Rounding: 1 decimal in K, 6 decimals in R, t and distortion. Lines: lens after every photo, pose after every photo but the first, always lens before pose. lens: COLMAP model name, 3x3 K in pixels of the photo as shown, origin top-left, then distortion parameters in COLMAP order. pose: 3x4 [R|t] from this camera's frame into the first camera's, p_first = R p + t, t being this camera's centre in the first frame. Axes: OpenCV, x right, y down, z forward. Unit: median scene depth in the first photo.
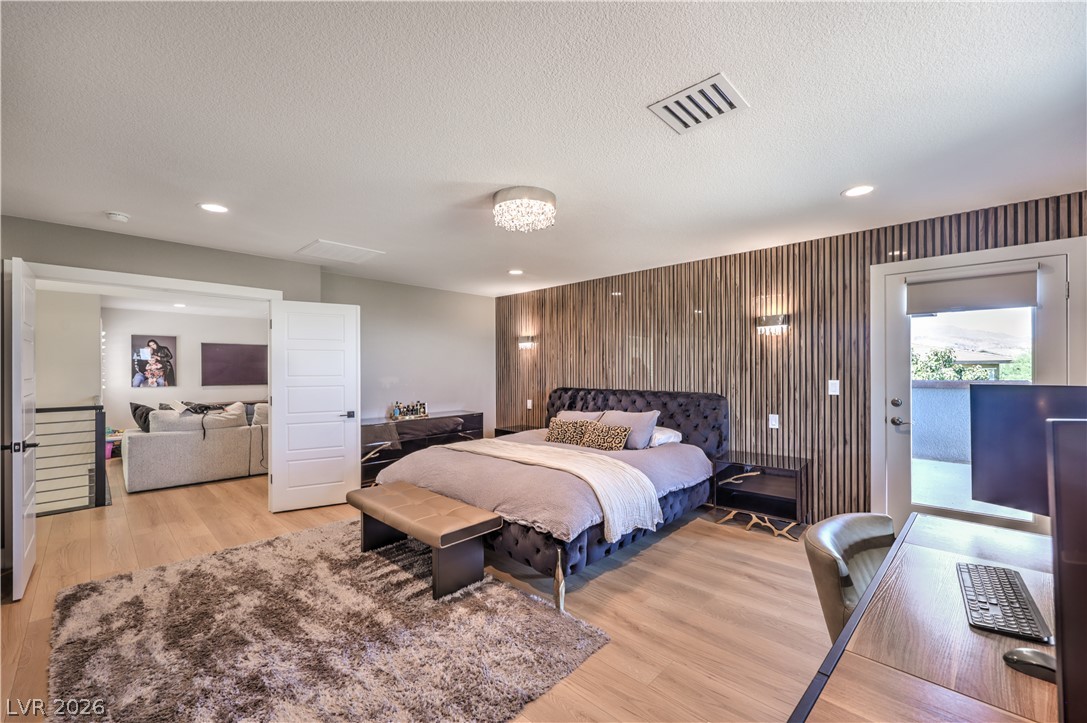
lens RADIAL K [[445.2, 0, 549.9], [0, 445.2, 370.7], [0, 0, 1]] dist [0.000265, -0.000027]
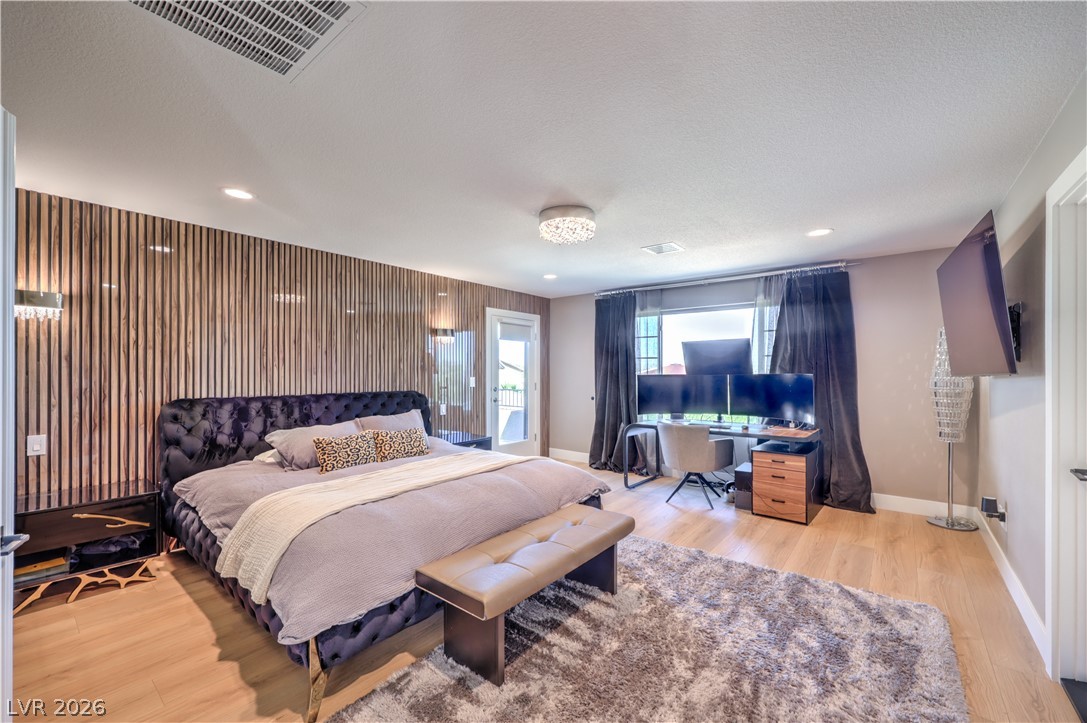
lens RADIAL K [[445.2, 0, 552.2], [0, 445.2, 359.2], [0, 0, 1]] dist [0.000265, -0.000027]
pose [[-0.088059, 0.026536, 0.995762, -0.740760], [0.003191, 0.999648, -0.026357, 0.001440], [-0.996110, 0.000856, -0.088113, 0.720370]]
